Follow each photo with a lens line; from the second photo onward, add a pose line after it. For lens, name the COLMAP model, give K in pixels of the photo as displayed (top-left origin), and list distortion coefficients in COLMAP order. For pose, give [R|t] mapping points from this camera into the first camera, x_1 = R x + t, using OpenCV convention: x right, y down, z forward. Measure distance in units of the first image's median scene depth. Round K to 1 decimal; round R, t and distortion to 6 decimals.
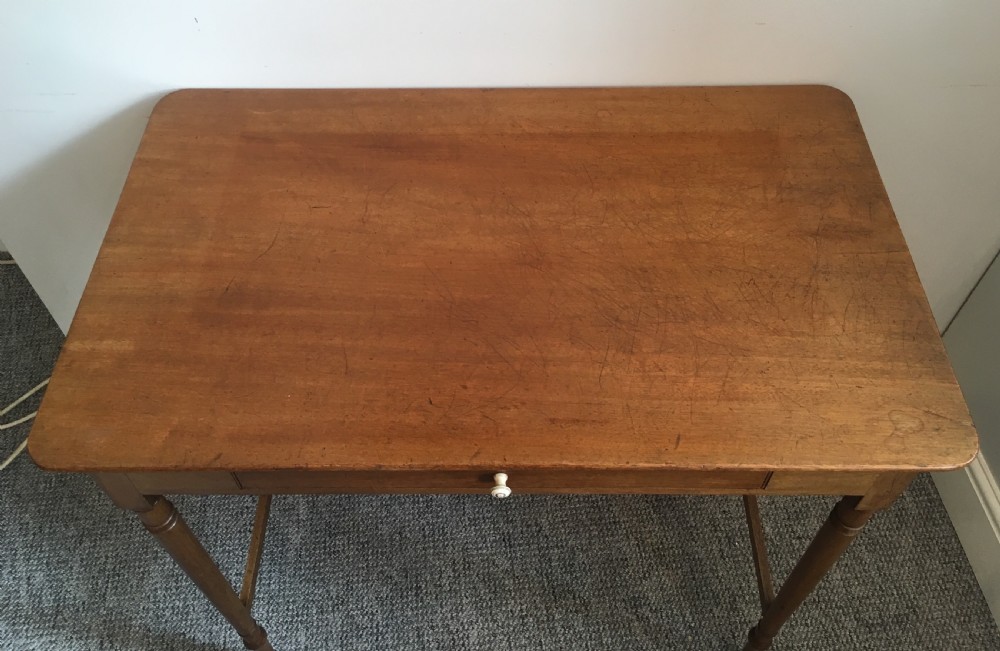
lens RADIAL K [[883.8, 0, 498.6], [0, 883.8, 261.7], [0, 0, 1]] dist [0.065205, -0.081546]
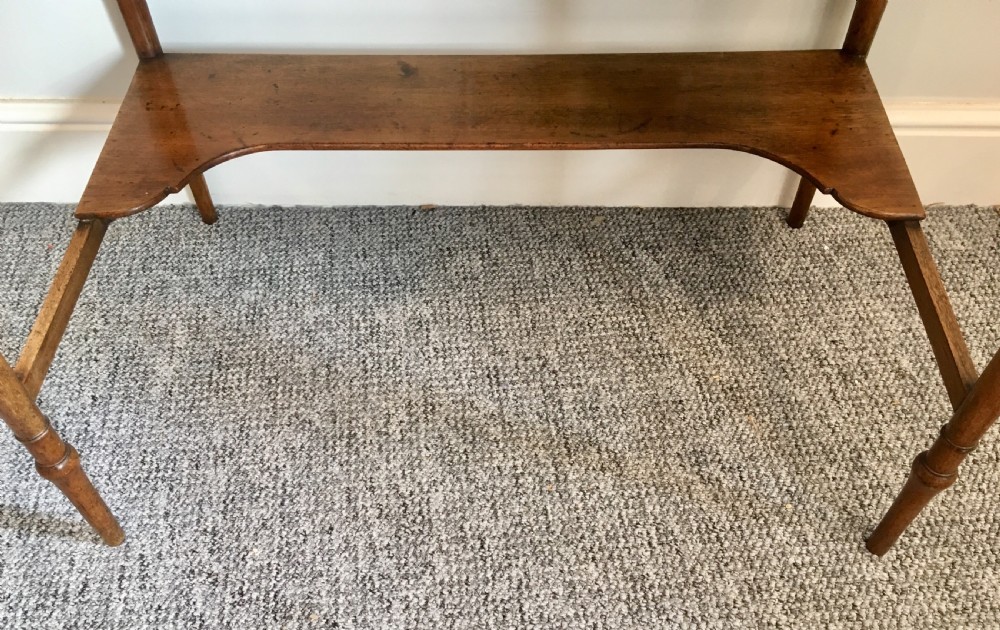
lens RADIAL K [[869.2, 0, 478.9], [0, 869.2, 380.0], [0, 0, 1]] dist [0.063153, -0.072368]
pose [[0.999825, 0.013239, -0.013254, 0.007987], [-0.012770, 0.999311, 0.034846, 0.314510], [0.013706, -0.034671, 0.999305, 0.397861]]
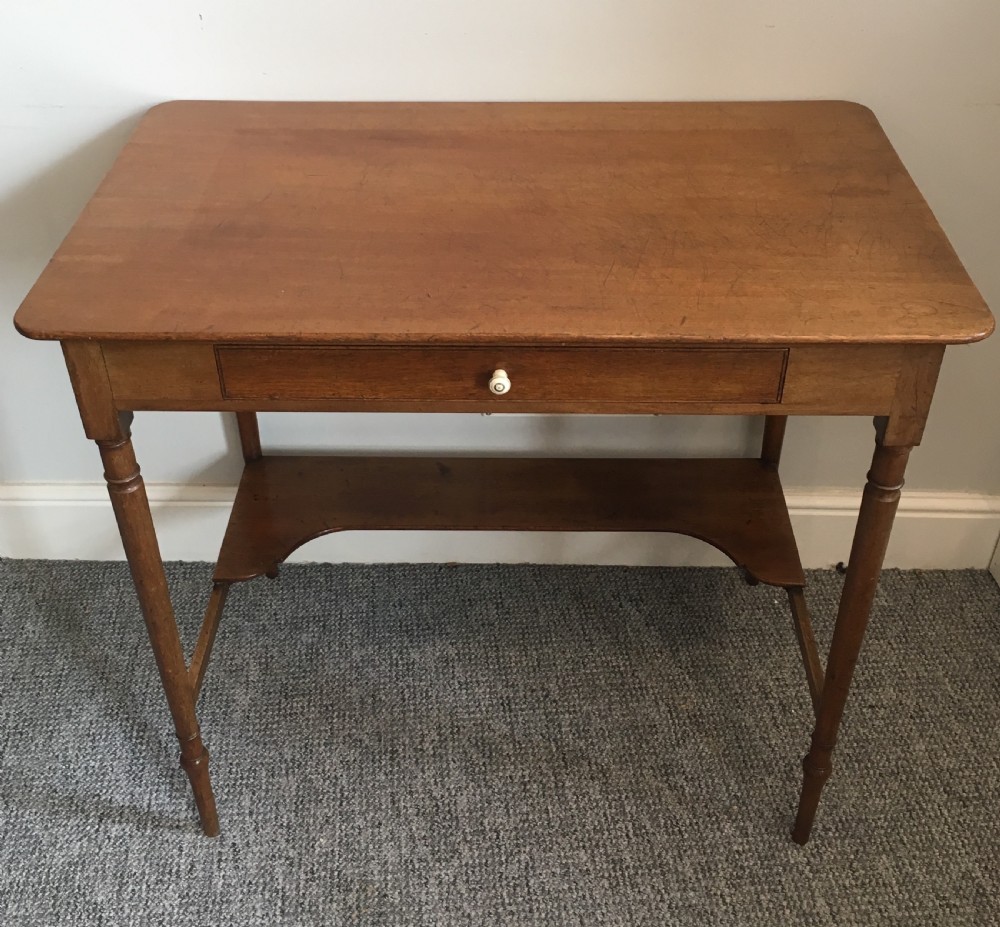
lens RADIAL K [[1216.3, 0, 488.8], [0, 1216.3, 383.0], [0, 0, 1]] dist [0.038442, 0.000000]
pose [[0.999801, 0.014492, -0.013708, 0.004981], [-0.017636, 0.963261, -0.267987, 0.351492], [0.009321, 0.268175, 0.963325, -0.147040]]
